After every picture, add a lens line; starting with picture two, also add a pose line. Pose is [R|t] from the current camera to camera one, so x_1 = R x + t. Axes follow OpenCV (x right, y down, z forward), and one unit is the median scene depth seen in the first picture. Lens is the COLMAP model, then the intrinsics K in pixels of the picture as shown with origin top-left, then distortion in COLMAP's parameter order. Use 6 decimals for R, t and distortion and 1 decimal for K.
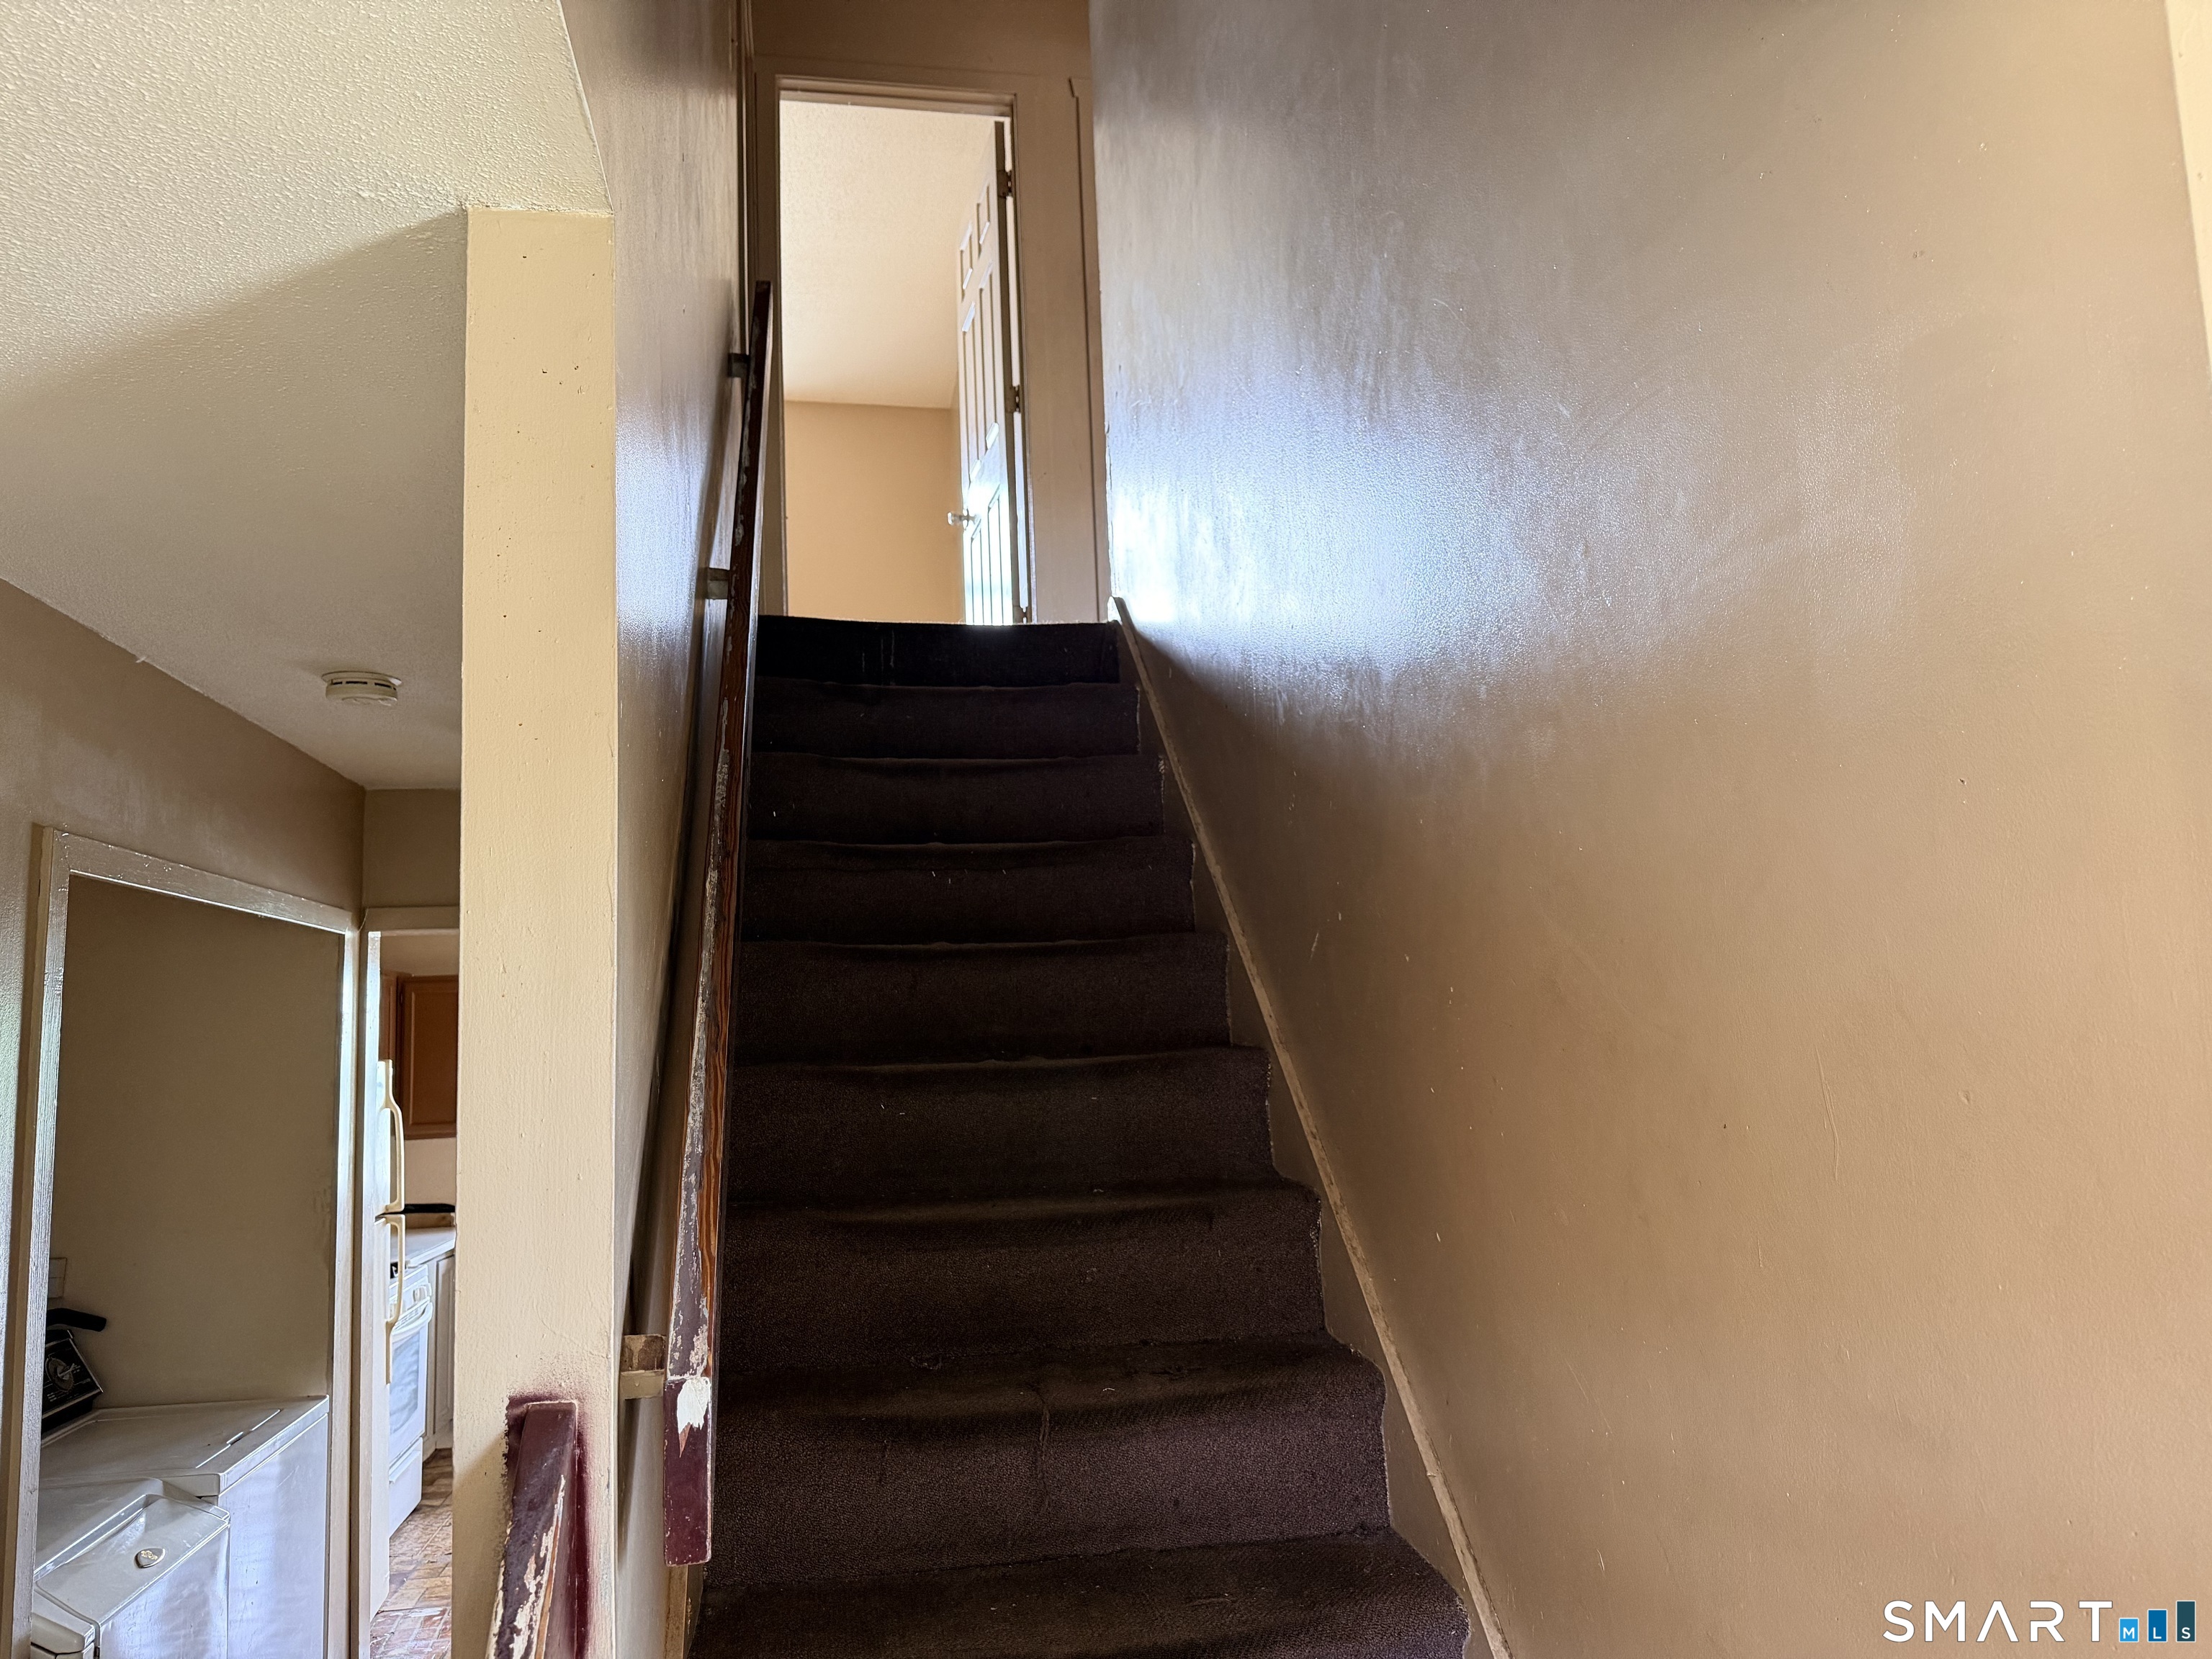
lens RADIAL K [[1550.8, 0, 1106.0], [0, 1550.8, 829.5], [0, 0, 1]] dist [-0.002711, 0.004663]
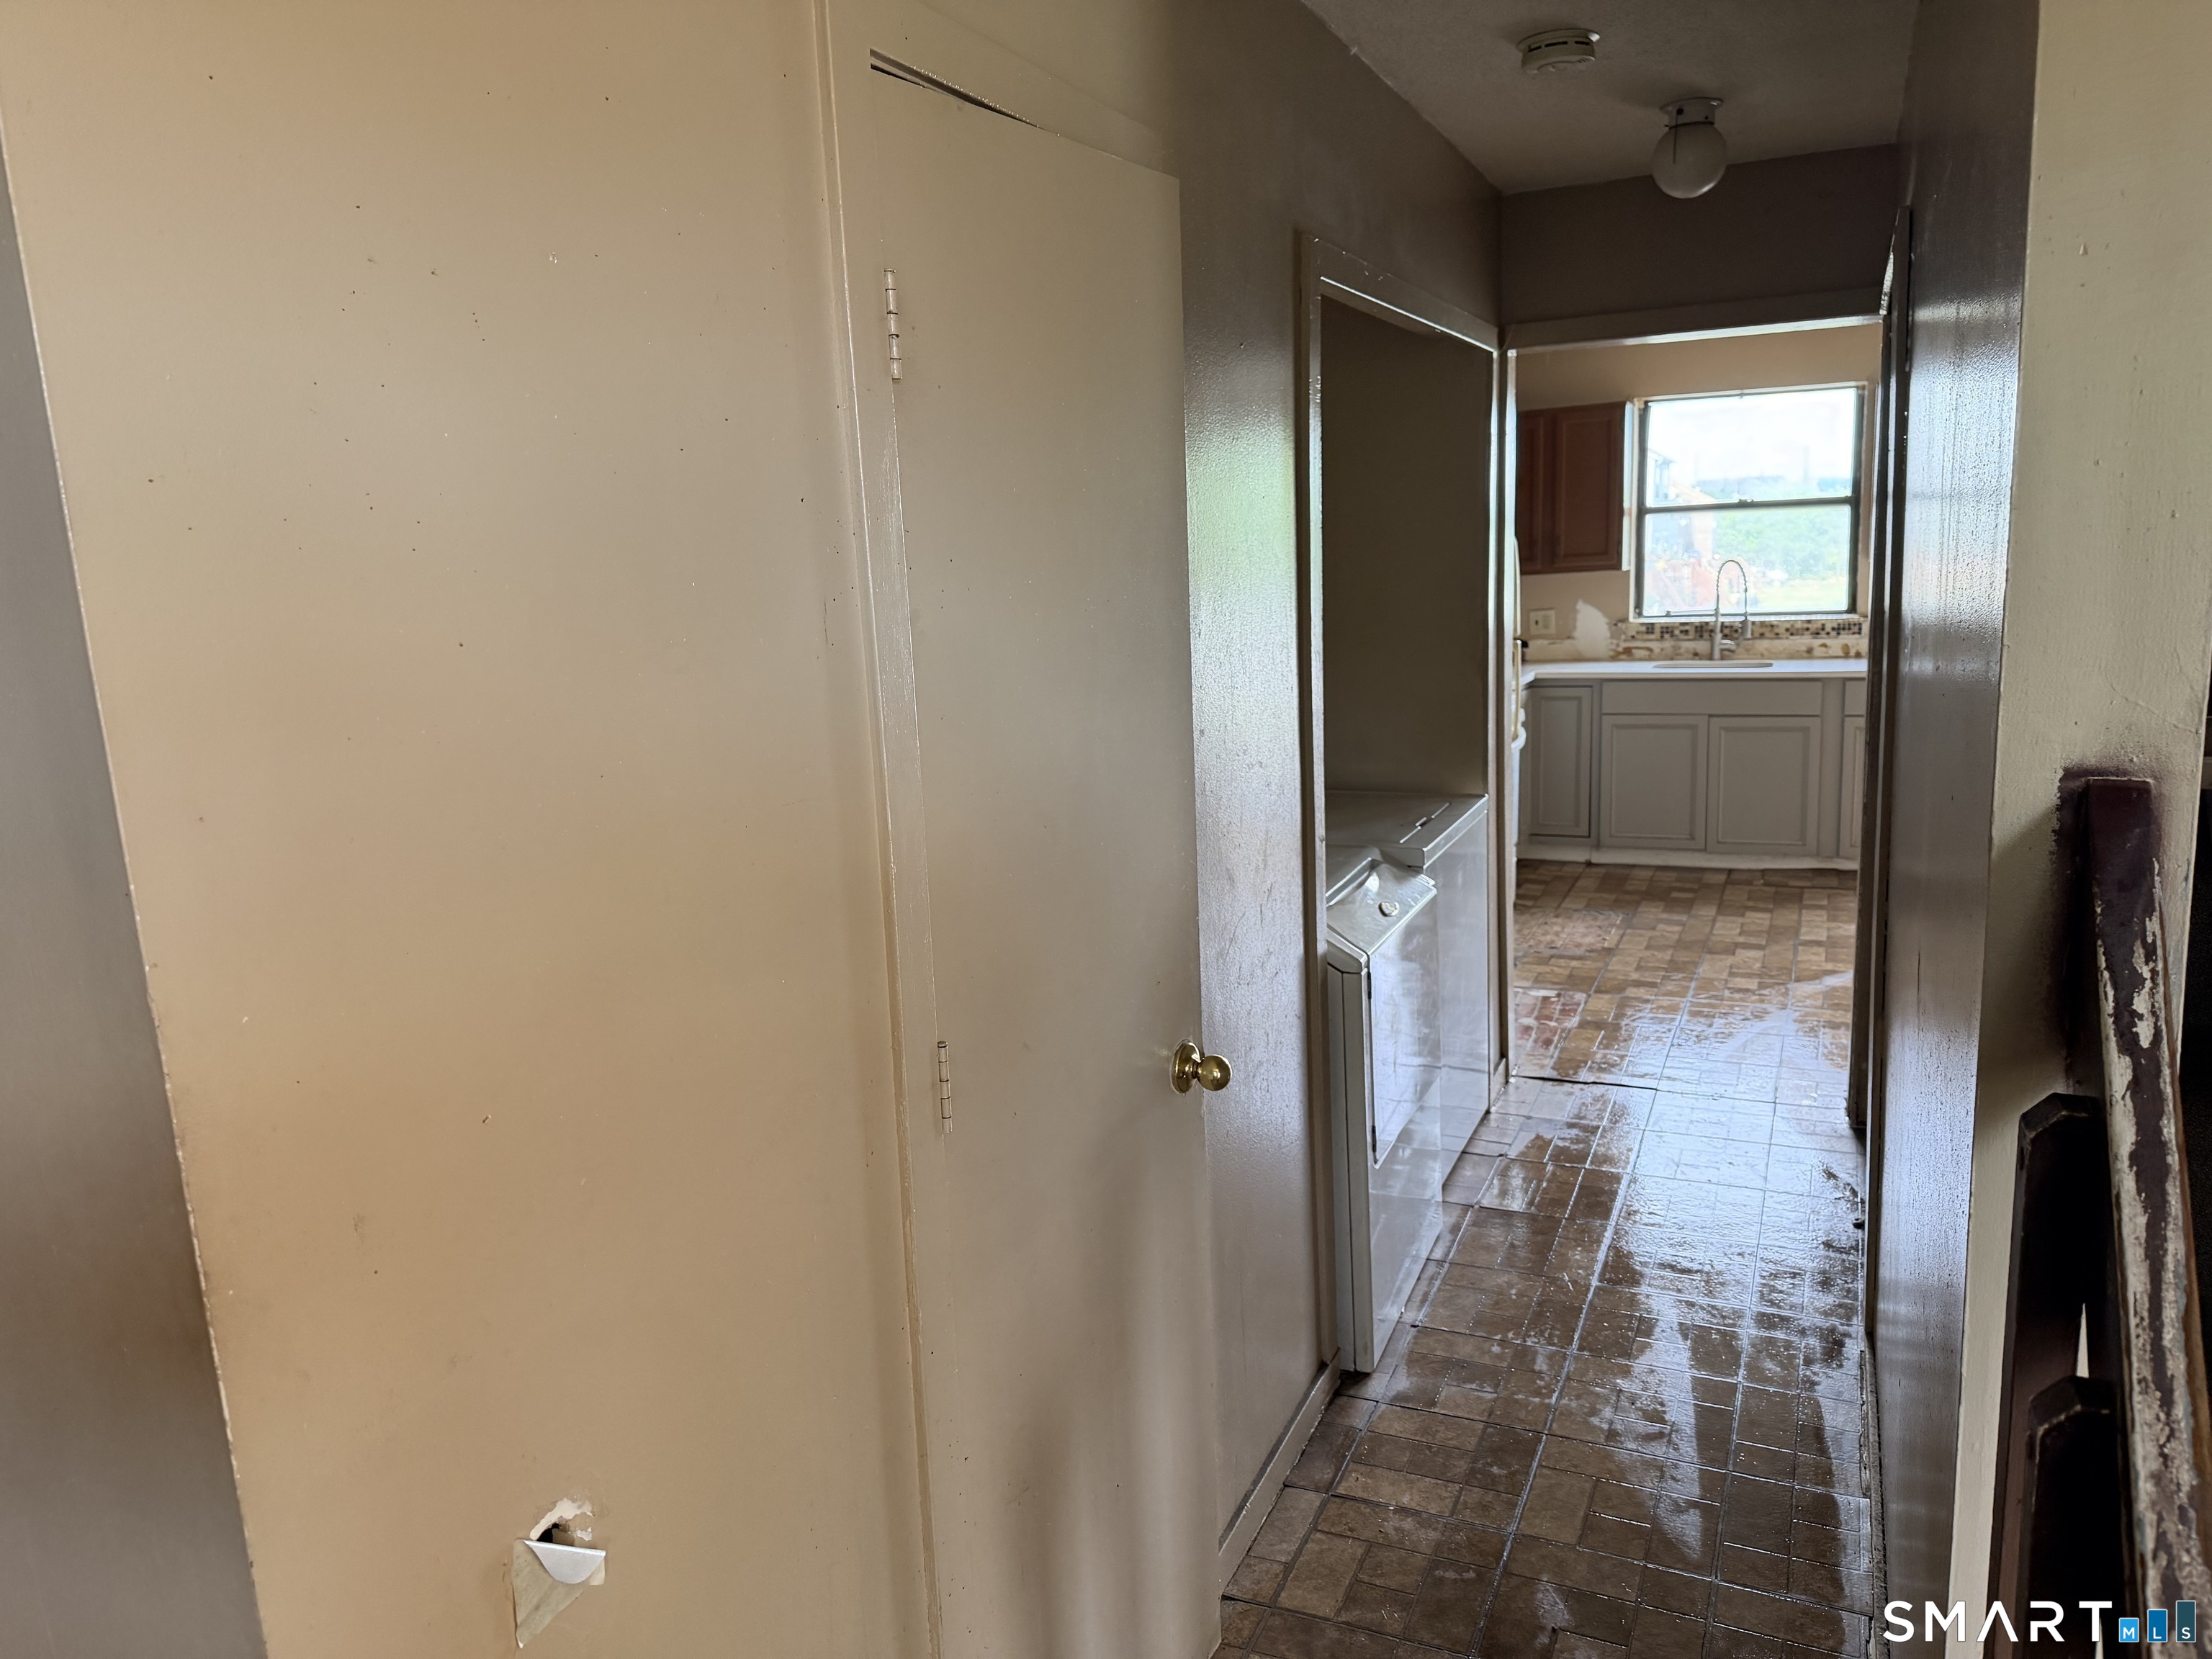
lens RADIAL K [[1550.8, 0, 1106.0], [0, 1550.8, 829.5], [0, 0, 1]] dist [-0.002711, 0.004663]
pose [[0.819525, 0.100481, -0.564165, -0.147093], [0.097180, 0.945877, 0.309633, 0.035541], [0.564743, -0.308577, 0.765405, 0.013401]]
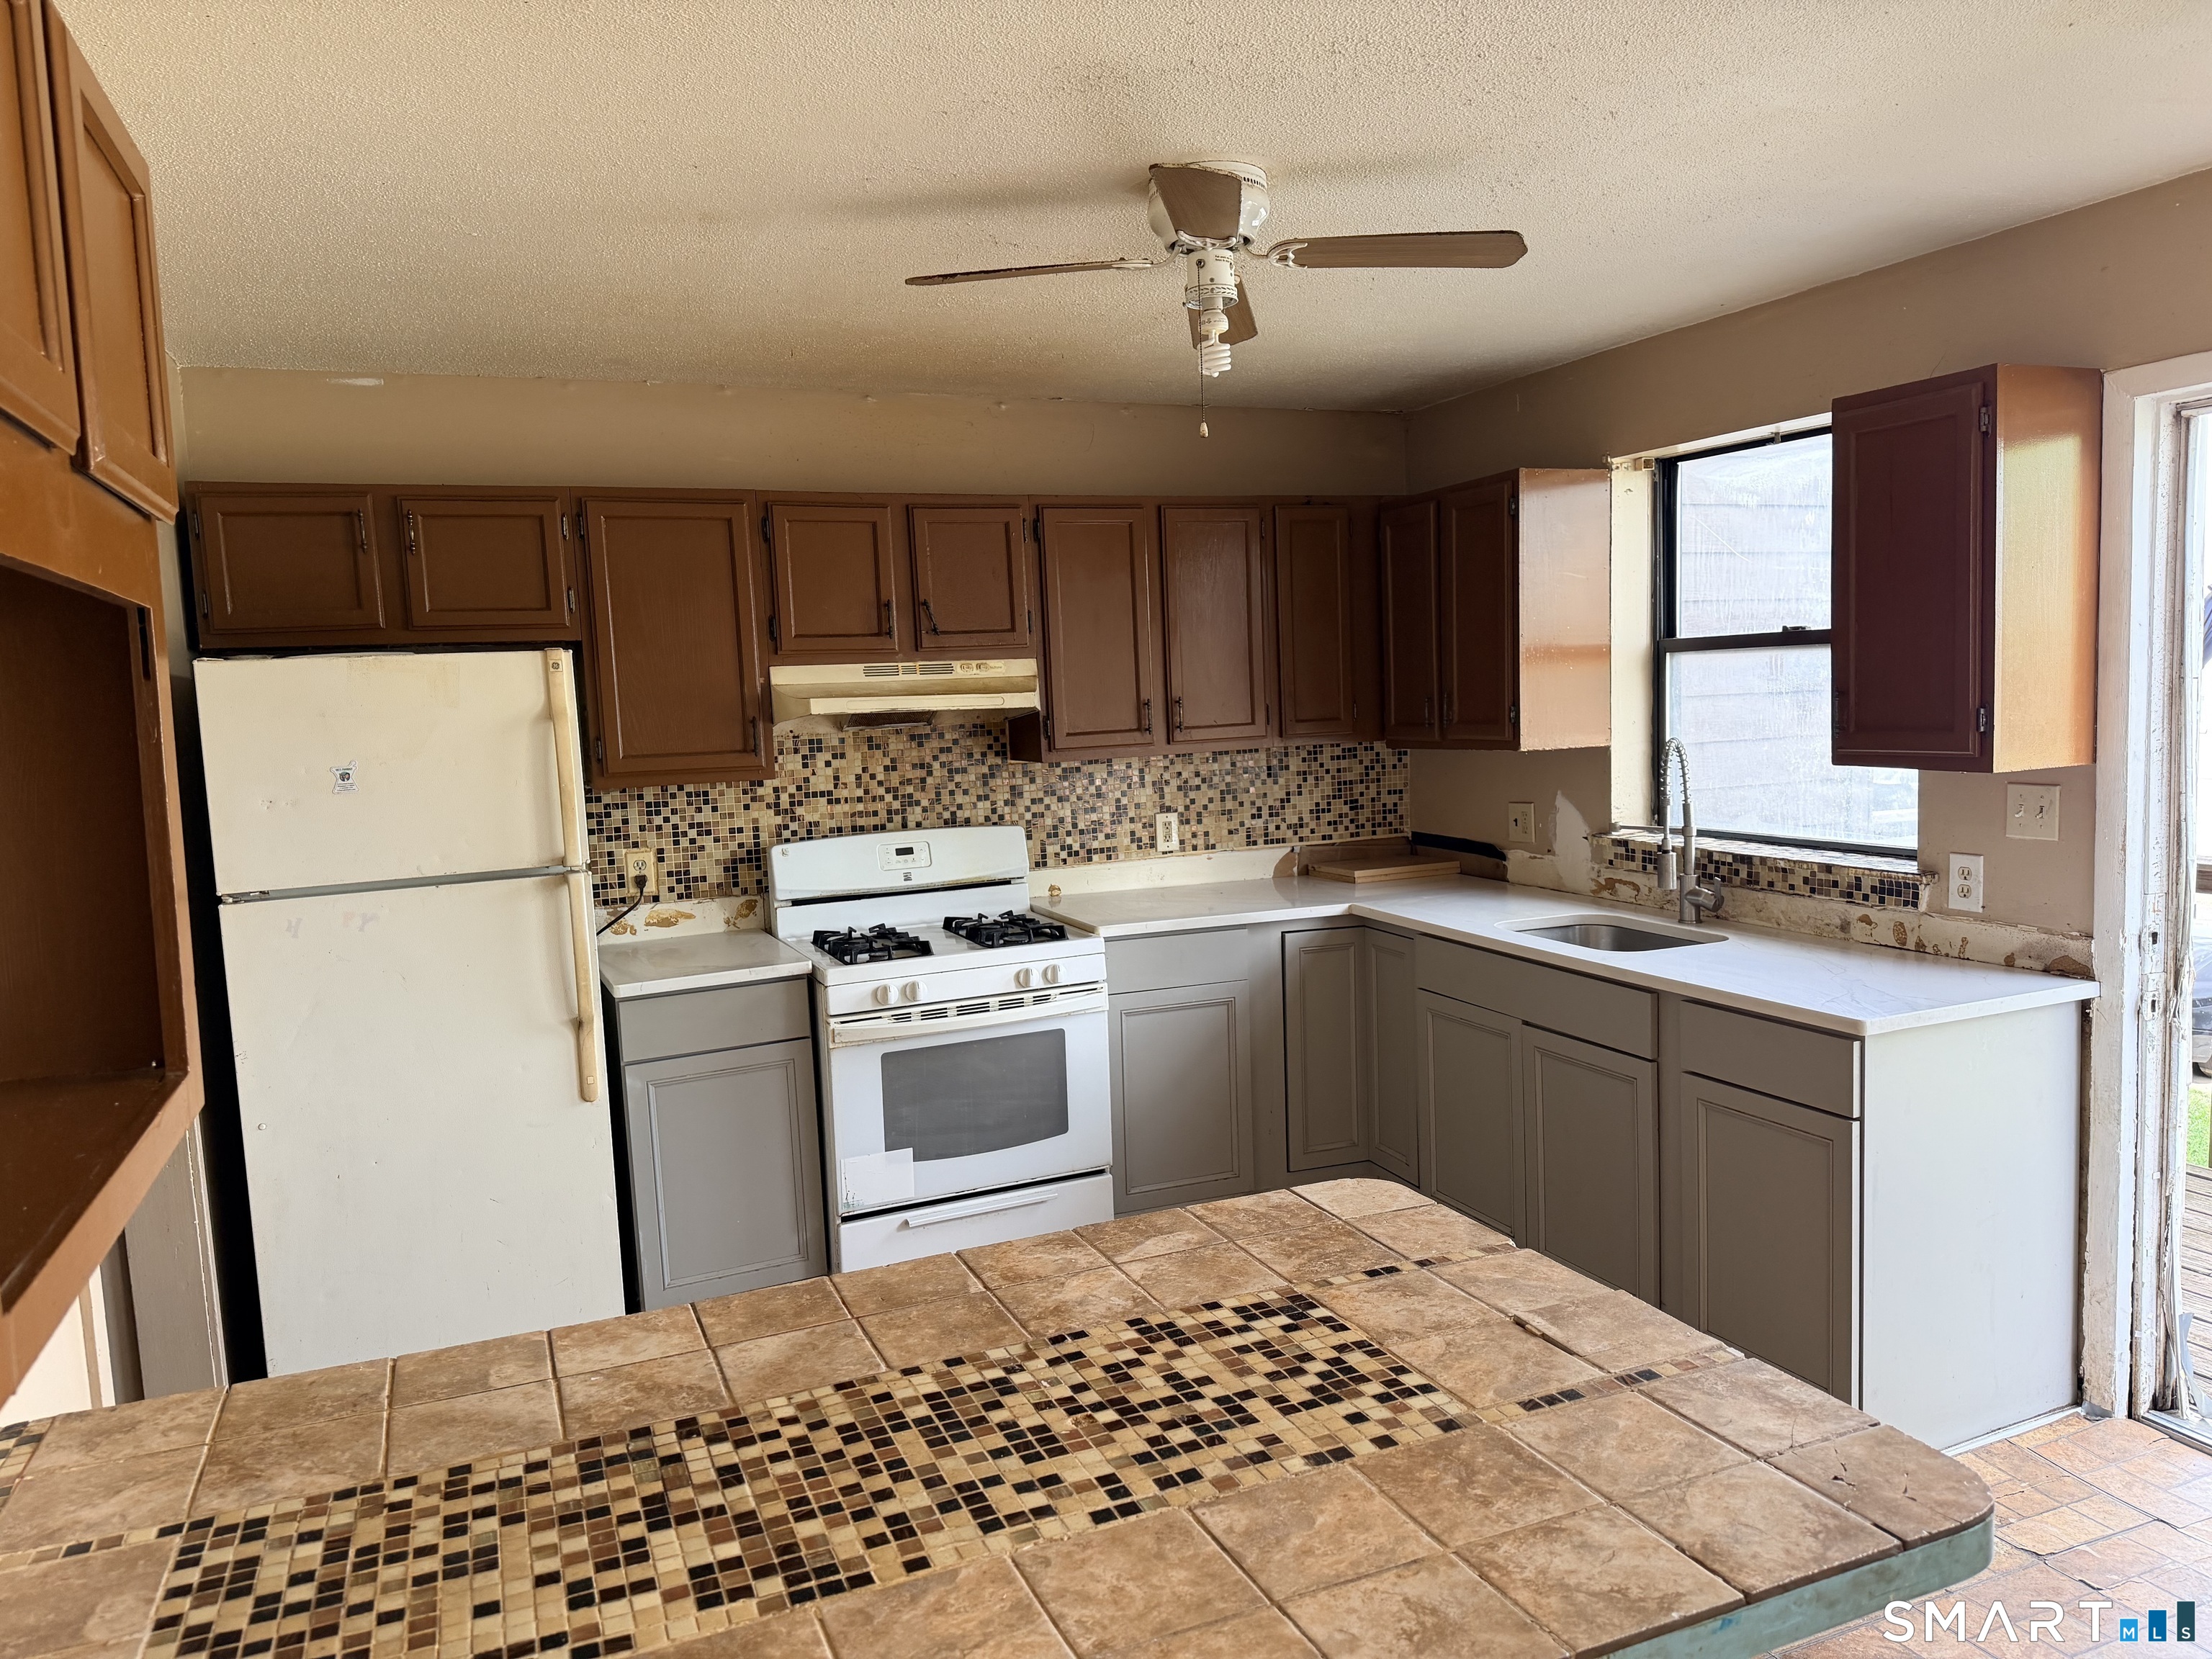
lens RADIAL K [[1550.8, 0, 1106.0], [0, 1550.8, 829.5], [0, 0, 1]] dist [-0.002711, 0.004663]
pose [[0.218380, 0.120275, -0.968424, 0.200549], [0.157612, 0.975000, 0.156633, 0.182332], [0.963052, -0.186841, 0.193963, 1.126071]]
